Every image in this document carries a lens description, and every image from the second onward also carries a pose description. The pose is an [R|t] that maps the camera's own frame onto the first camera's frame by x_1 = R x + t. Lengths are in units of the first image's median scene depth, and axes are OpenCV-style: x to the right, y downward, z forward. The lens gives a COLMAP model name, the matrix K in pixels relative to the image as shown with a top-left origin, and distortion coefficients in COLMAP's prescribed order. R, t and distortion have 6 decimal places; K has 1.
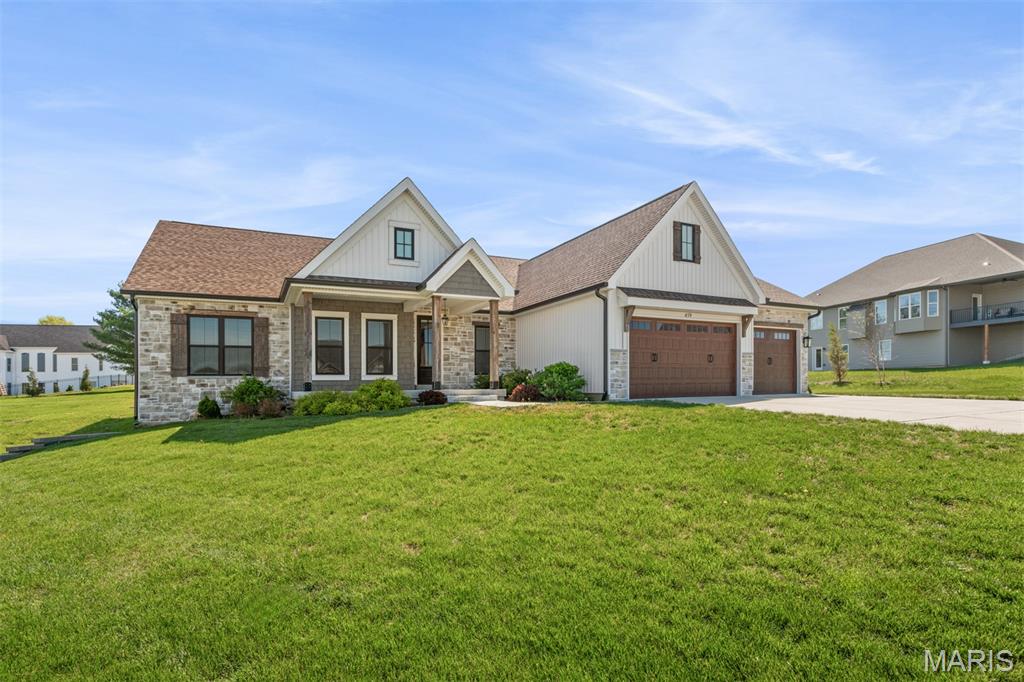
lens RADIAL K [[508.6, 0, 504.8], [0, 508.6, 368.6], [0, 0, 1]] dist [-0.015107, 0.002790]
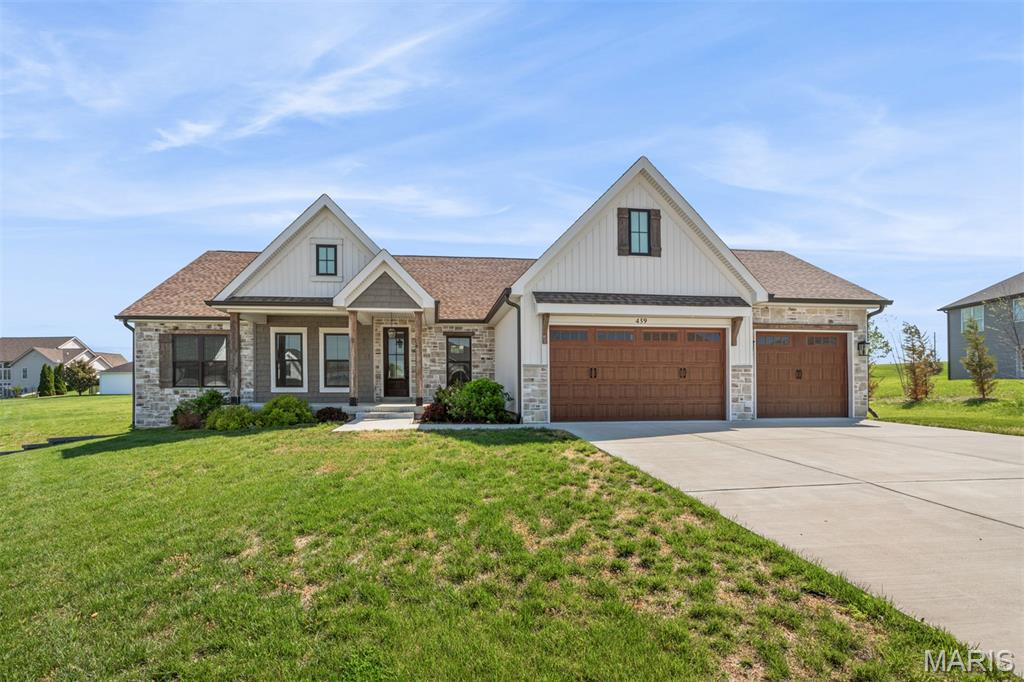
lens RADIAL K [[508.6, 0, 505.1], [0, 508.6, 373.9], [0, 0, 1]] dist [-0.015107, 0.002790]
pose [[0.940855, 0.006875, -0.338741, 0.435596], [-0.001455, 0.999867, 0.016252, -0.033367], [0.338808, -0.014798, 0.940739, 0.154690]]
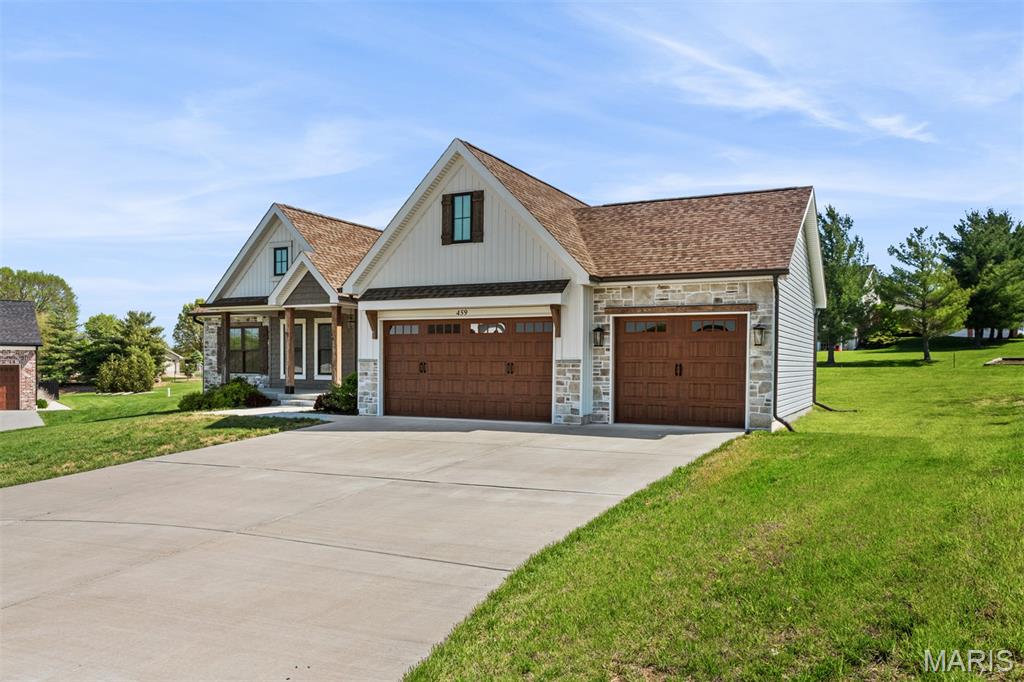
lens RADIAL K [[777.0, 0, 521.9], [0, 777.0, 338.1], [0, 0, 1]] dist [0.029861, 0.001430]
pose [[0.590579, -0.003778, -0.806971, 1.368126], [0.014036, 0.999886, 0.005590, -0.071953], [0.806858, -0.014628, 0.590564, 0.375126]]
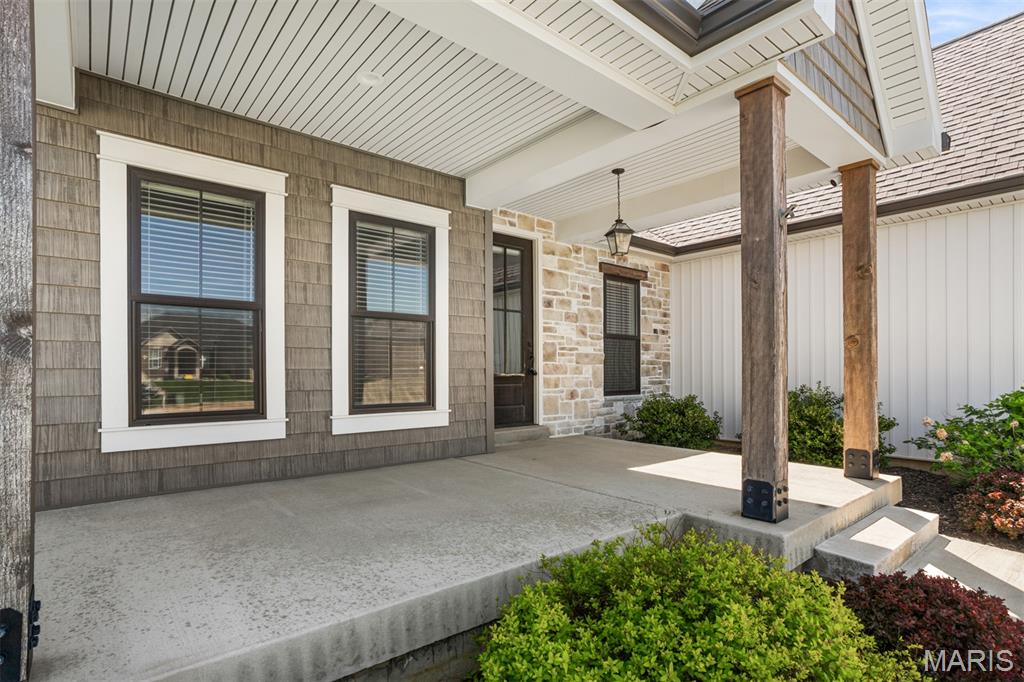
lens RADIAL K [[508.6, 0, 526.7], [0, 508.6, 358.5], [0, 0, 1]] dist [-0.015107, 0.002790]
pose [[0.972759, 0.008918, 0.231647, -0.249012], [-0.008821, 0.999960, -0.001451, -0.018514], [-0.231651, -0.000632, 0.972799, 0.728119]]
